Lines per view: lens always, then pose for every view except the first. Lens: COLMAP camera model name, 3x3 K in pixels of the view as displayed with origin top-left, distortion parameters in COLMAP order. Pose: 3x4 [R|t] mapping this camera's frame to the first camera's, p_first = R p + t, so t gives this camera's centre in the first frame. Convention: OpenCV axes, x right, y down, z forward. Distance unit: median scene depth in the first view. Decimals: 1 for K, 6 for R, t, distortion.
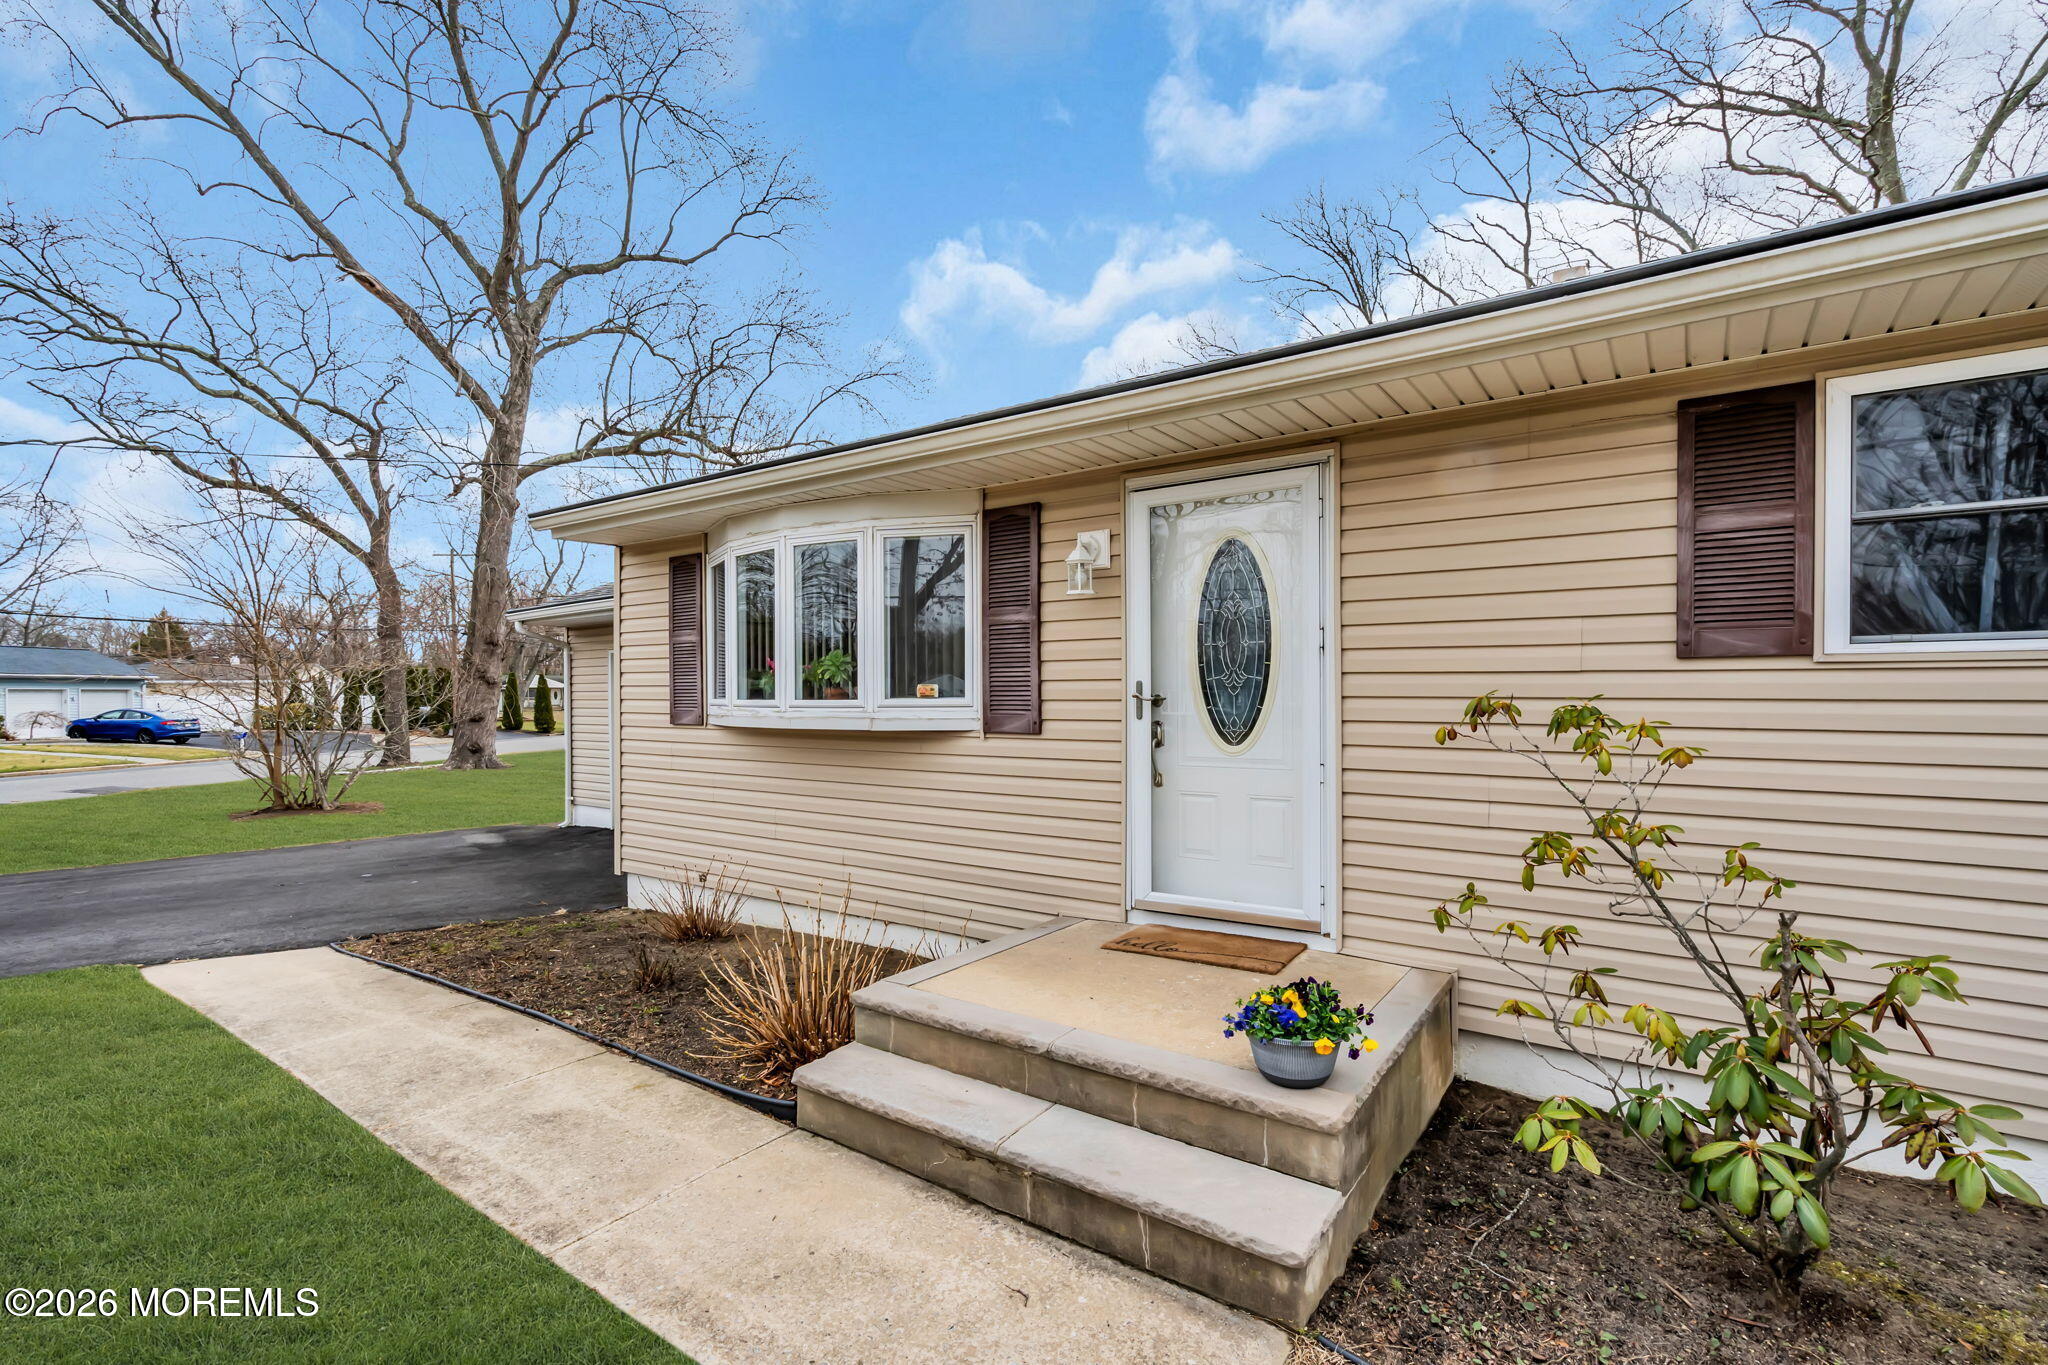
lens RADIAL K [[929.4, 0, 1016.6], [0, 929.4, 704.4], [0, 0, 1]] dist [-0.010109, 0.007030]
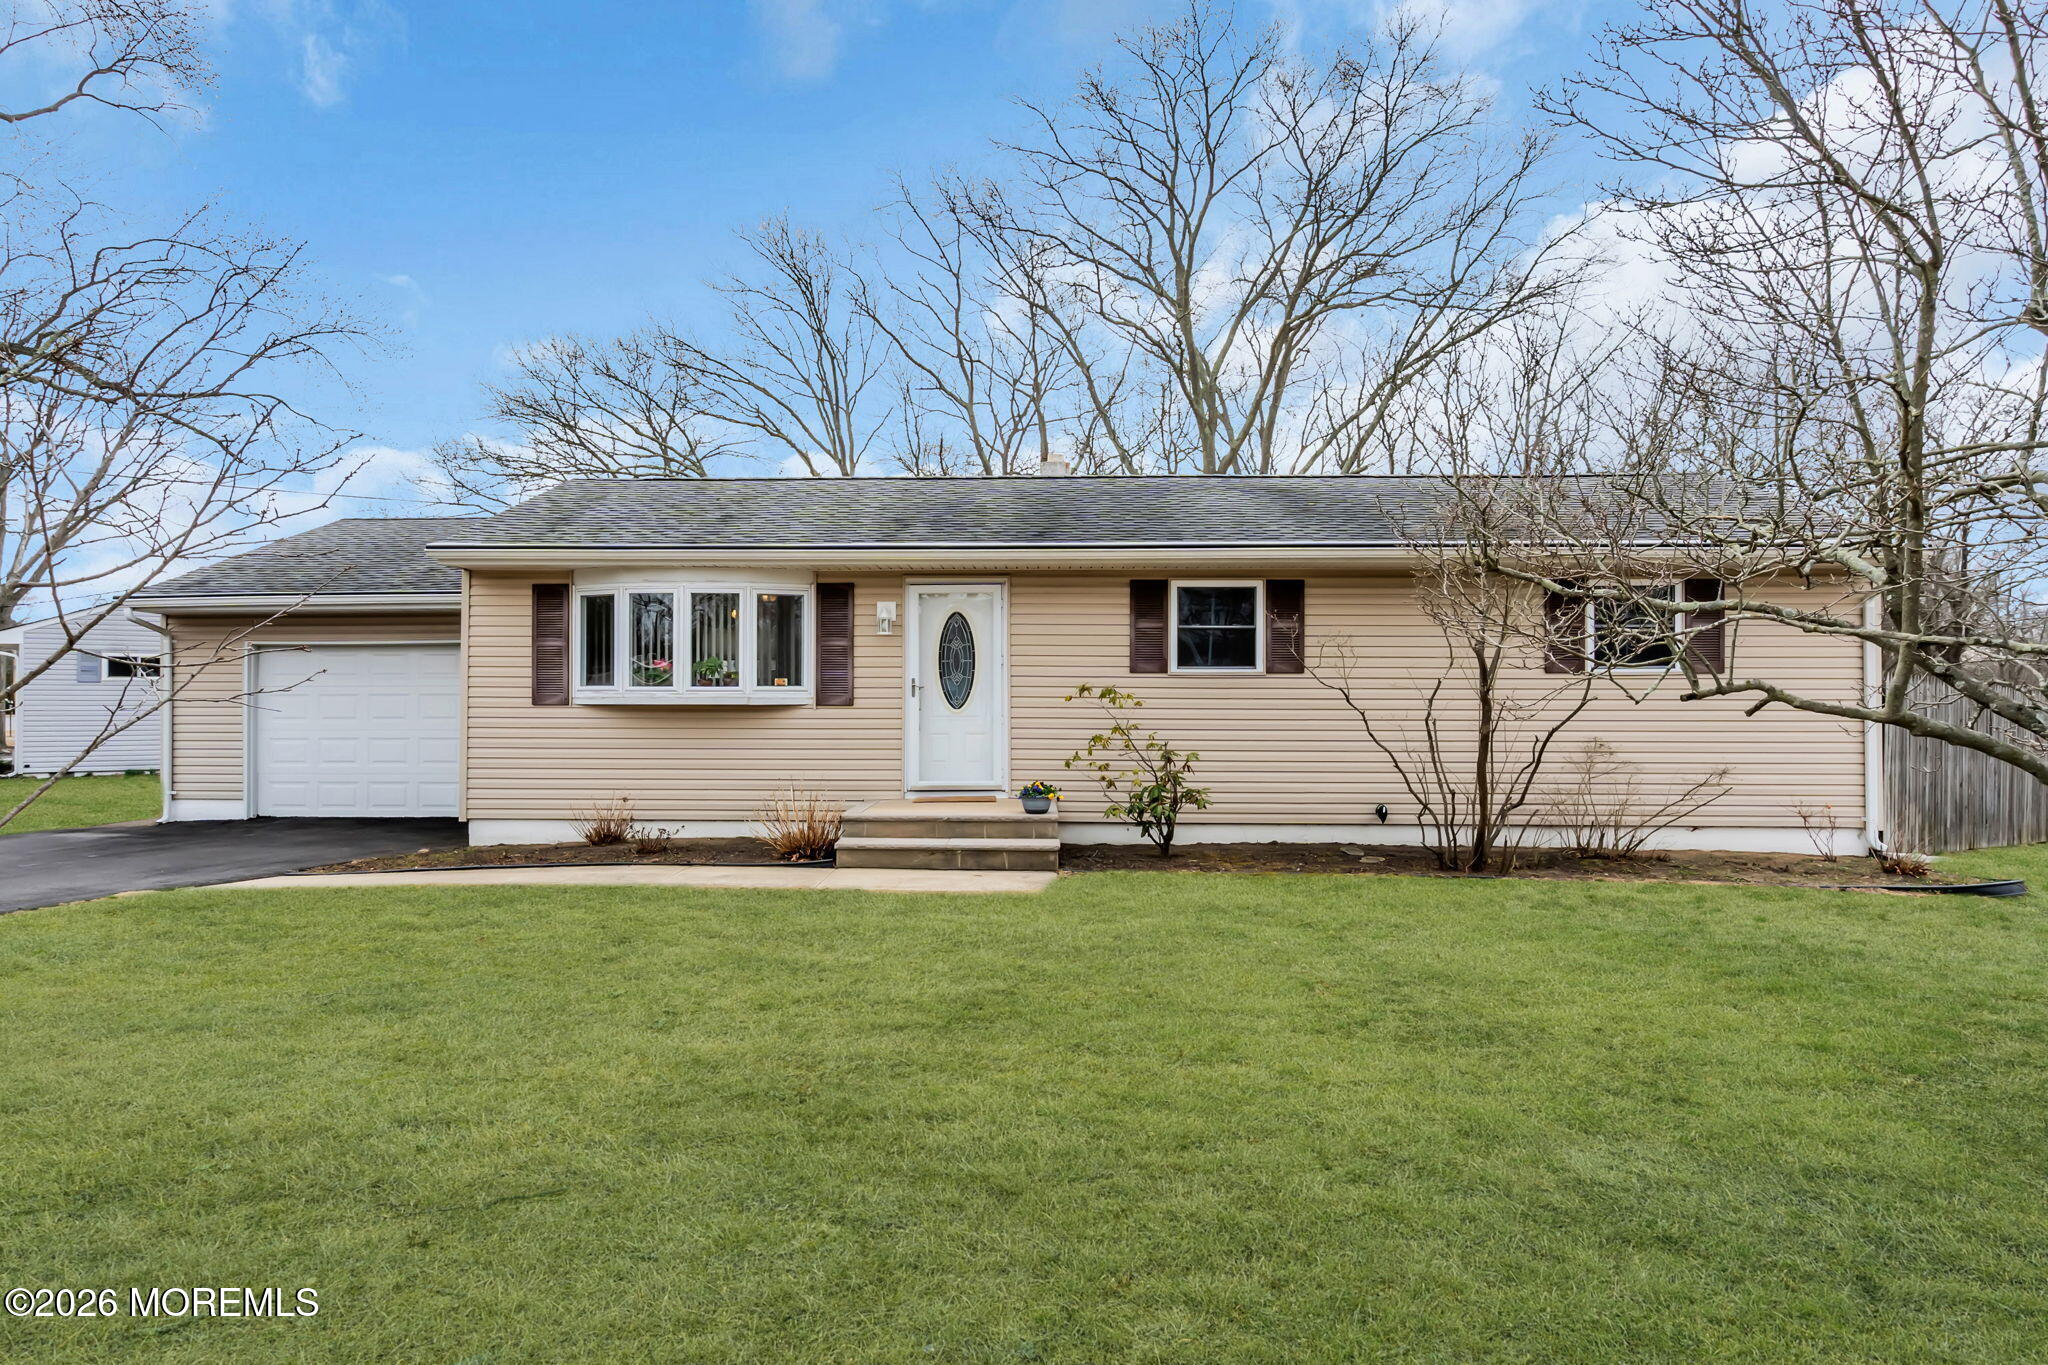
lens RADIAL K [[929.4, 0, 1016.6], [0, 929.4, 704.4], [0, 0, 1]] dist [-0.010109, 0.007030]
pose [[0.840566, -0.000178, 0.541710, -0.737518], [0.000887, 0.999999, -0.001048, 0.032767], [-0.541709, 0.001361, 0.840565, -0.788834]]
